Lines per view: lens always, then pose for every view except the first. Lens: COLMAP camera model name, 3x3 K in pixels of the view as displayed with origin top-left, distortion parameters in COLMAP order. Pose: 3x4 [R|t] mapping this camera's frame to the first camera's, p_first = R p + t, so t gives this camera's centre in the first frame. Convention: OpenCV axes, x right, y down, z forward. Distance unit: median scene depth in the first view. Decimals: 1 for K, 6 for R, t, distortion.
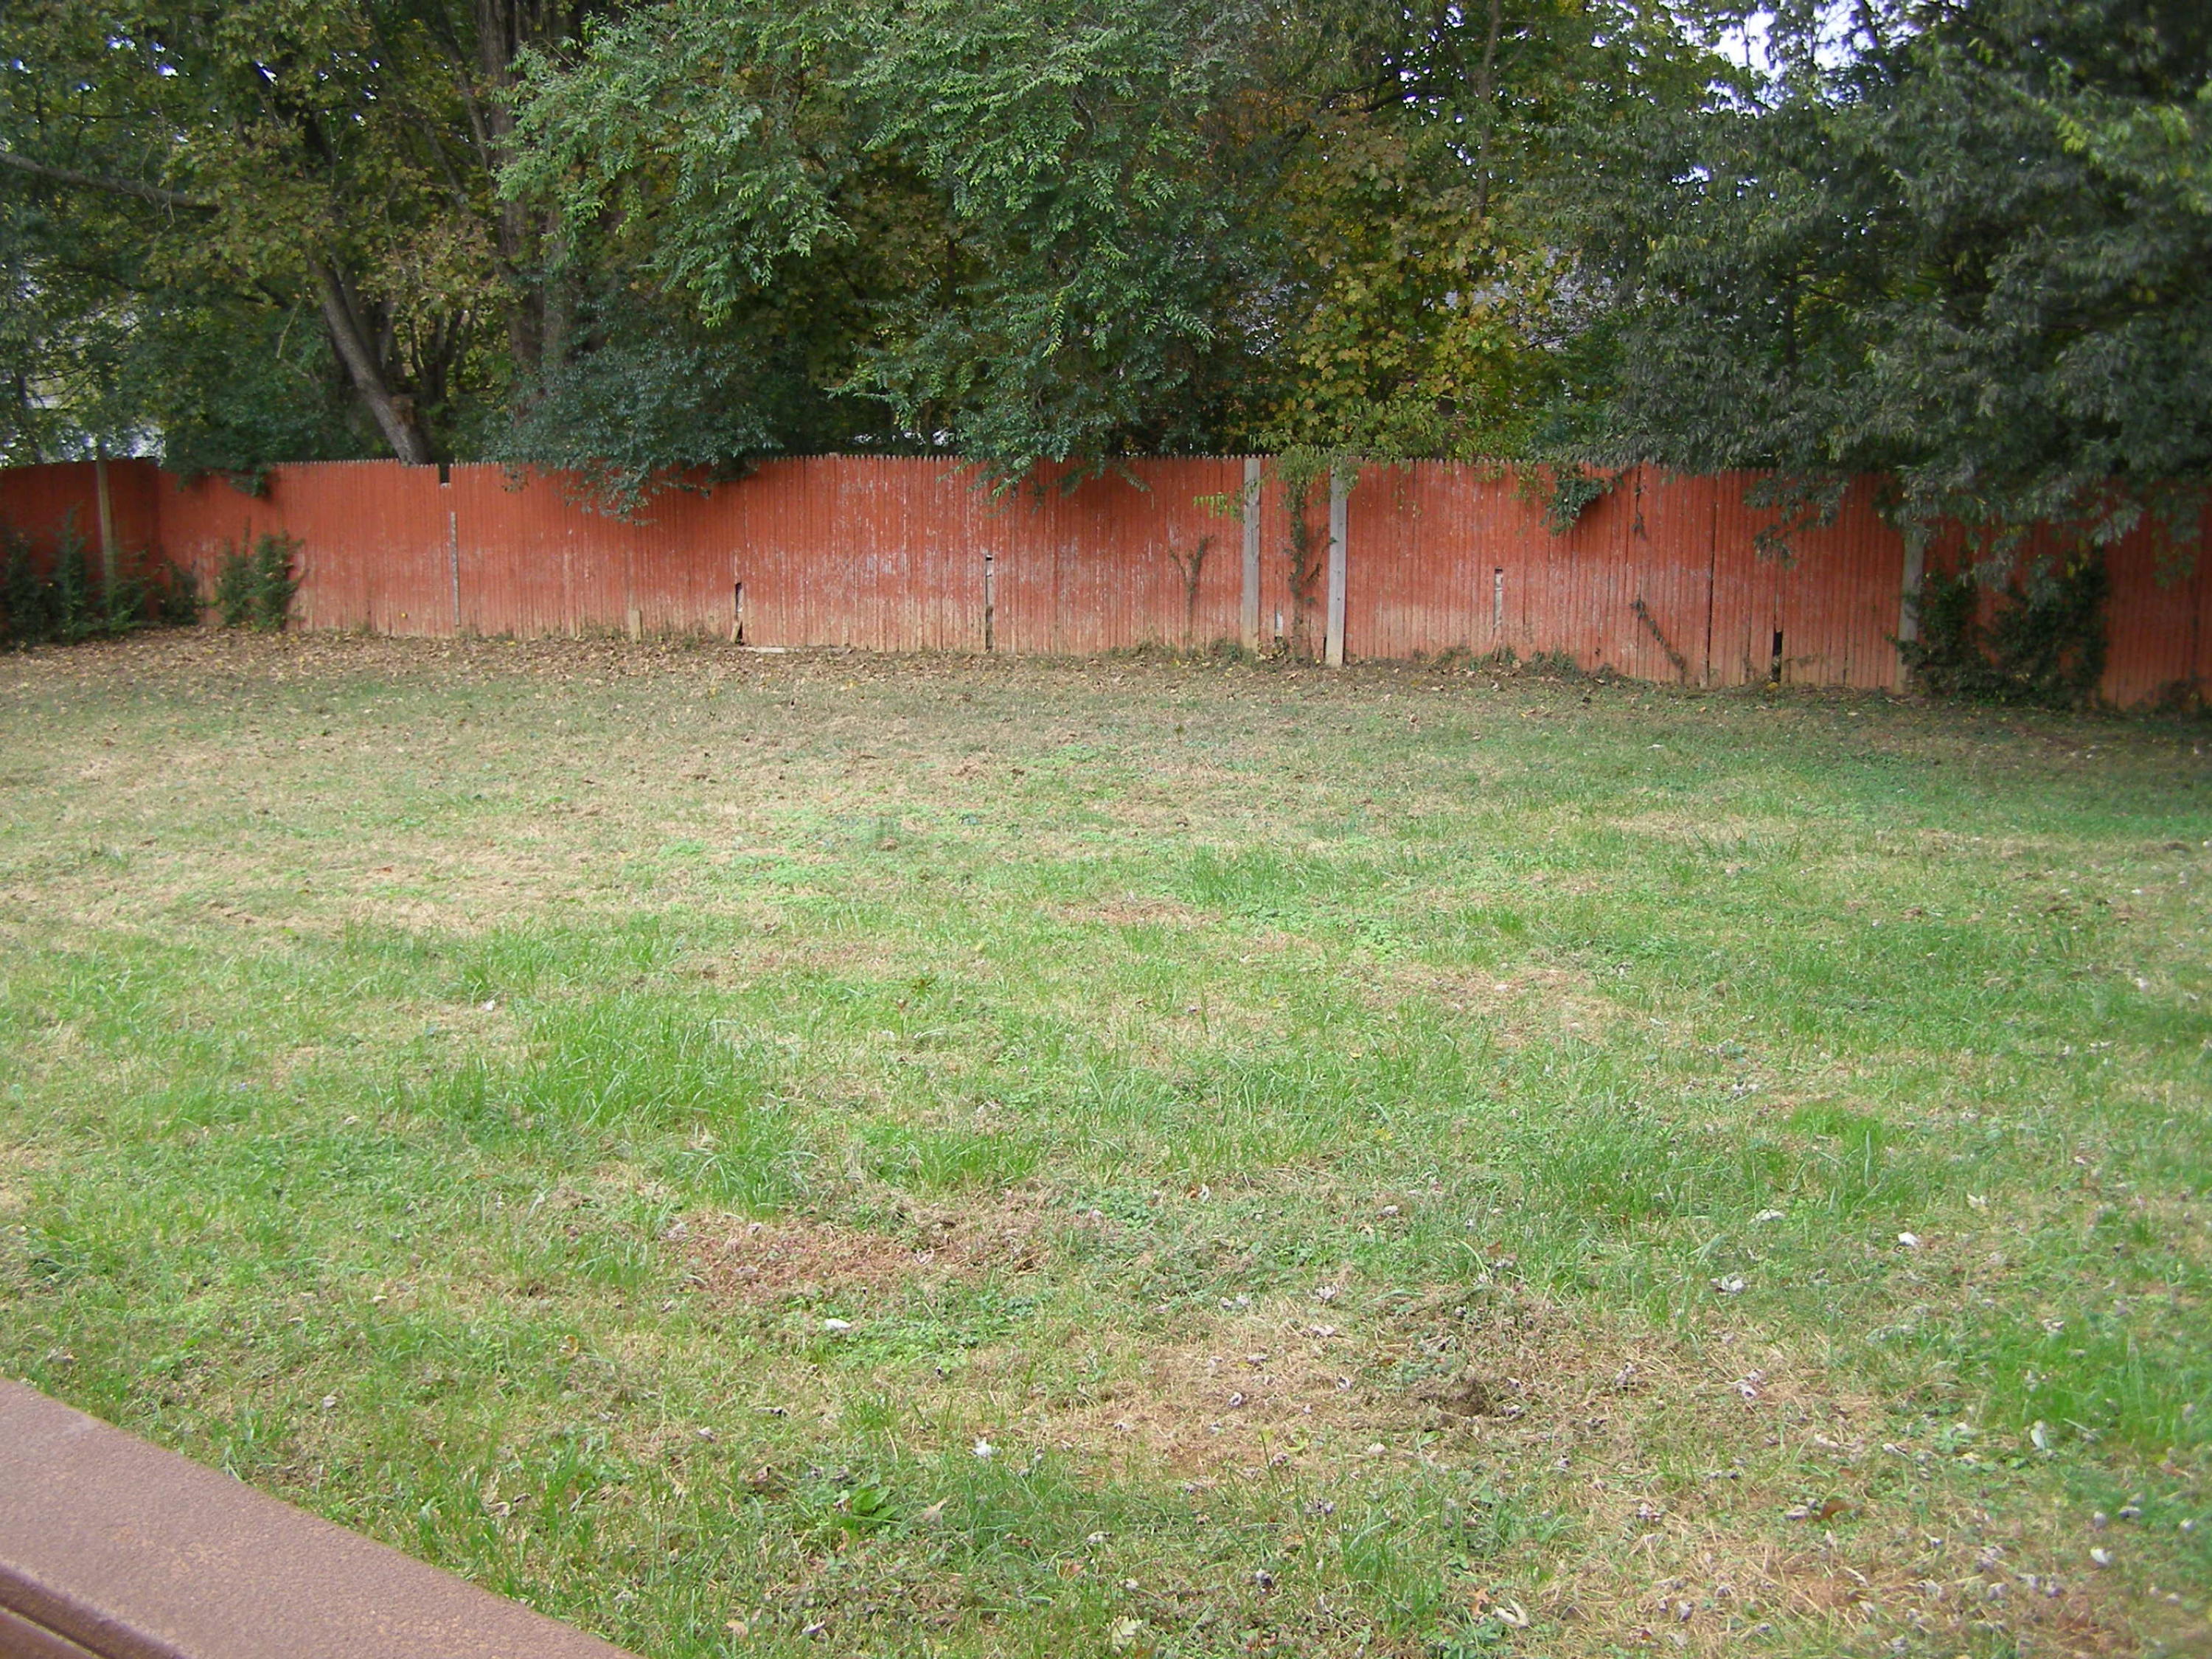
lens RADIAL K [[2492.9, 0, 1106.0], [0, 2492.9, 829.5], [0, 0, 1]] dist [-0.234427, 0.380157]
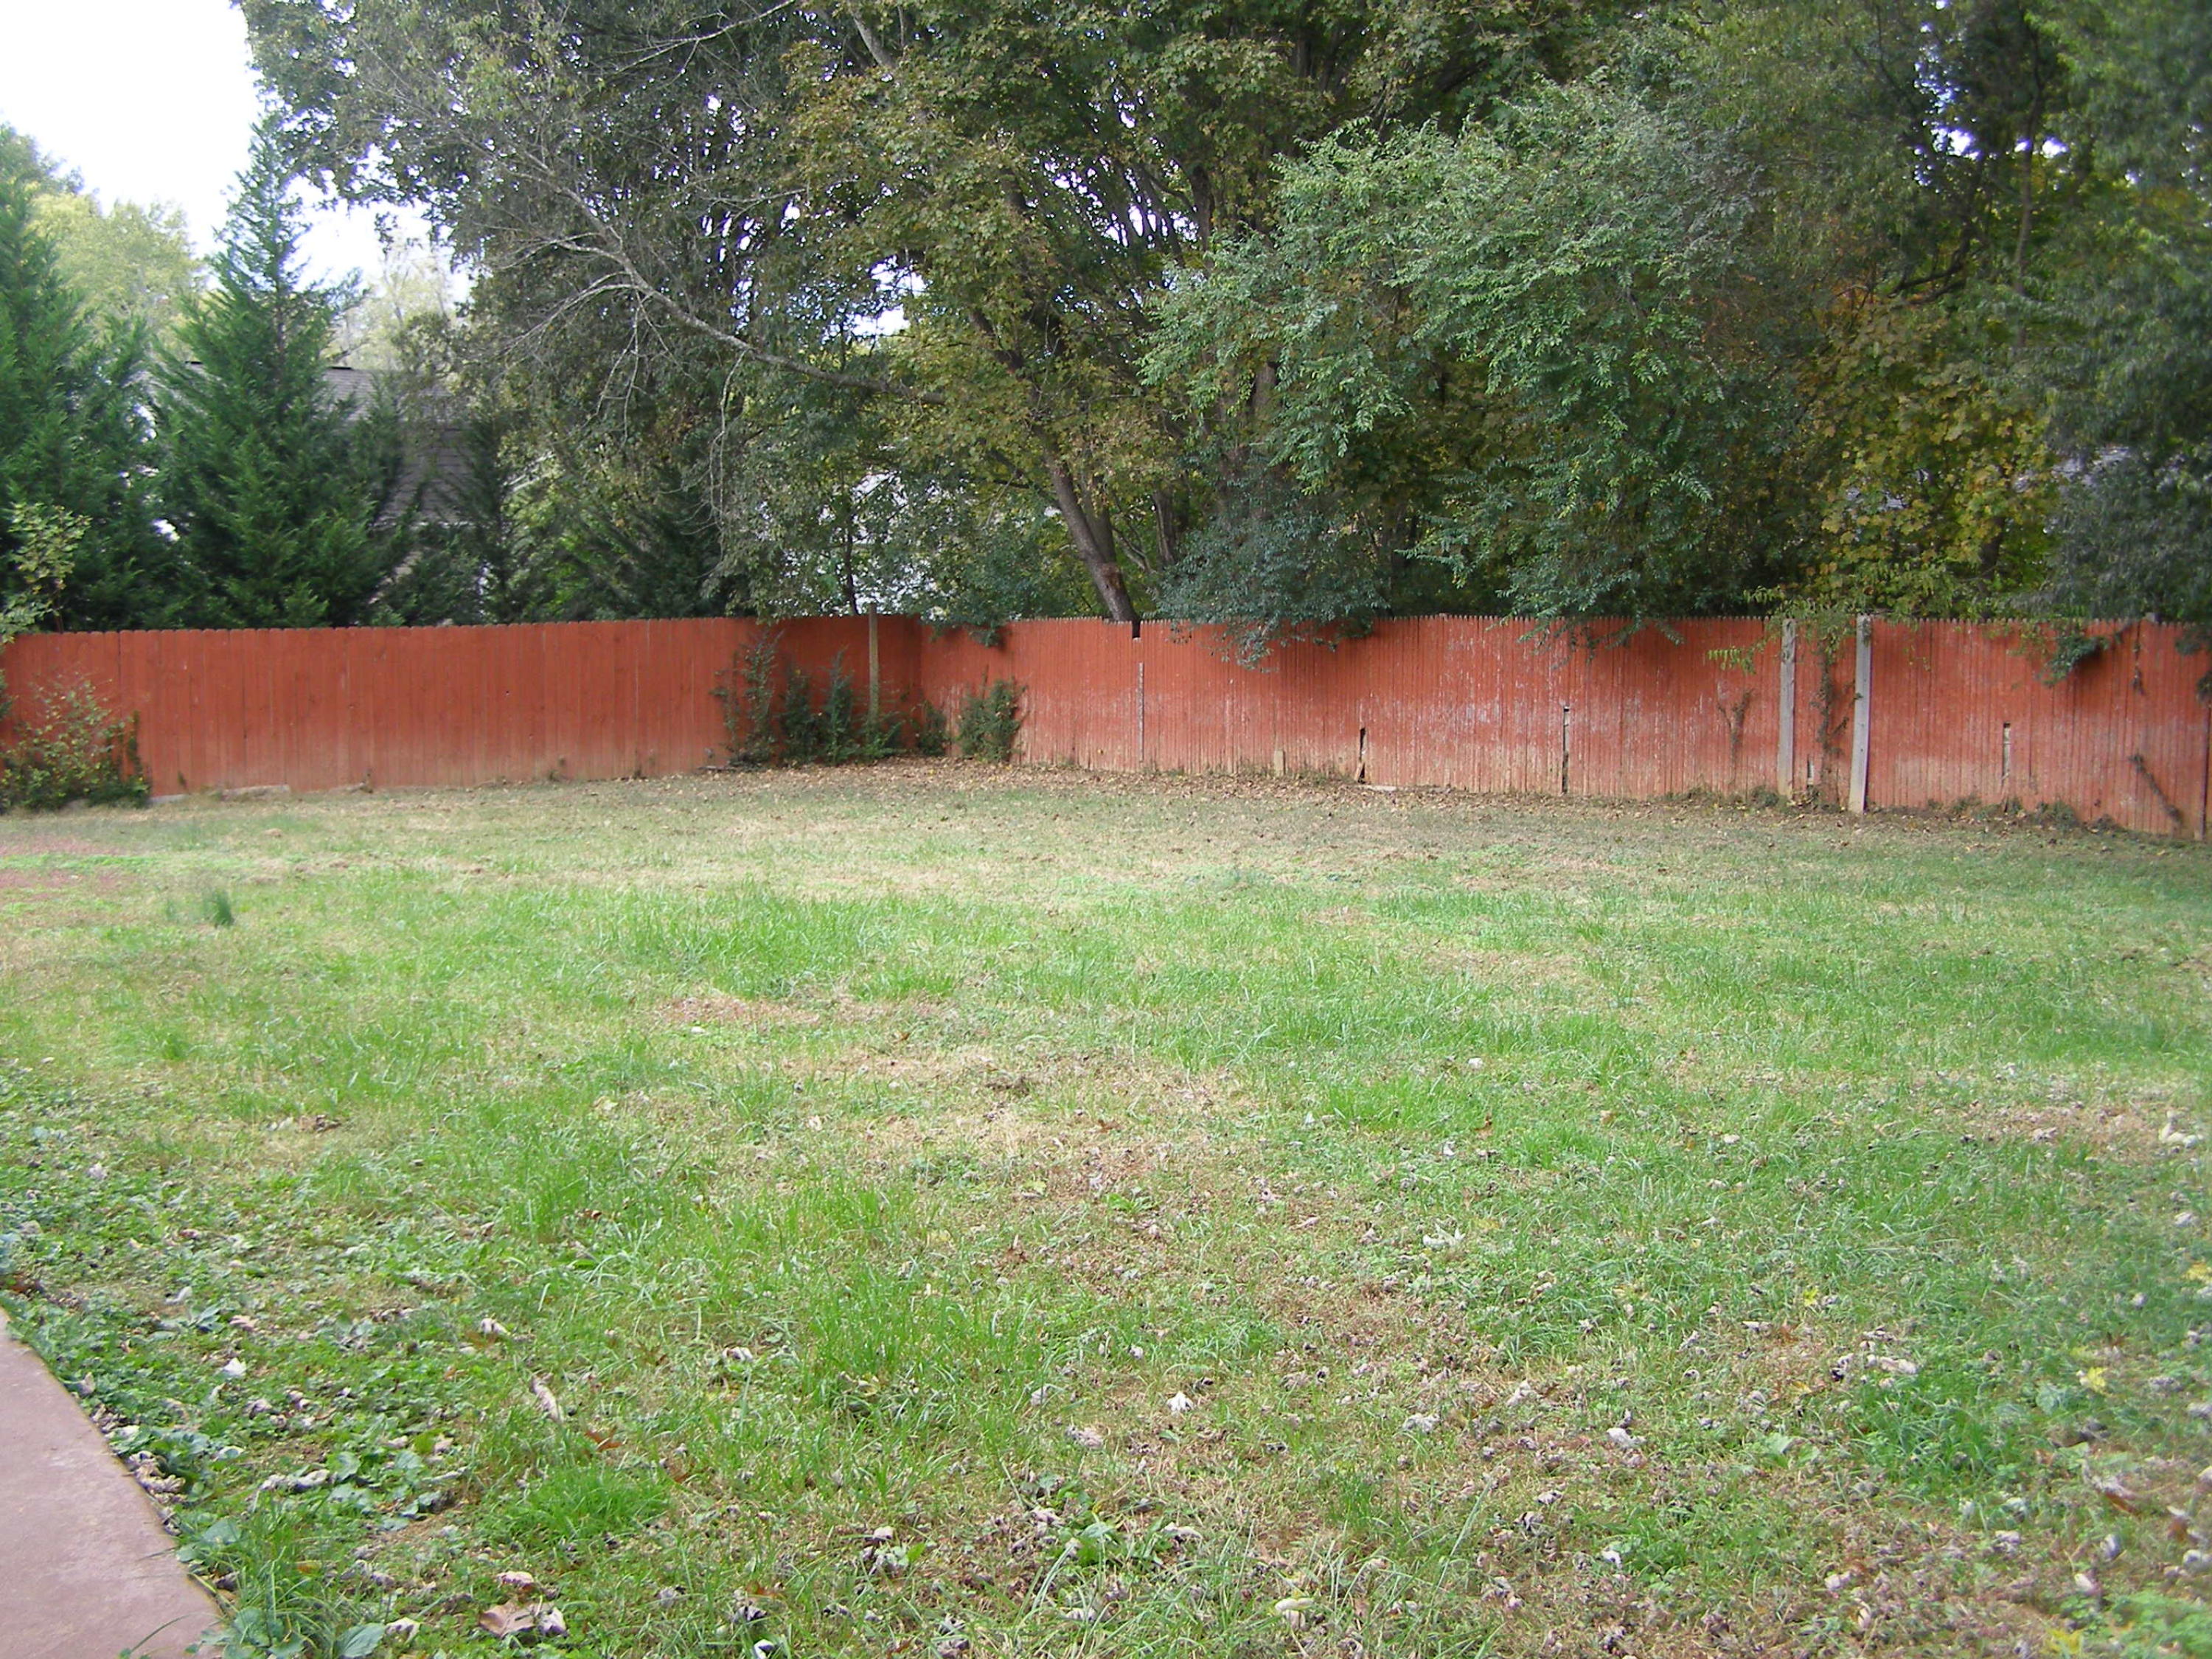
lens RADIAL K [[2492.9, 0, 1106.0], [0, 2492.9, 829.5], [0, 0, 1]] dist [-0.234427, 0.380157]
pose [[0.919788, 0.040547, -0.390316, 0.204219], [-0.078604, 0.993526, -0.082021, 0.052461], [0.384464, 0.106122, 0.917020, -0.085756]]
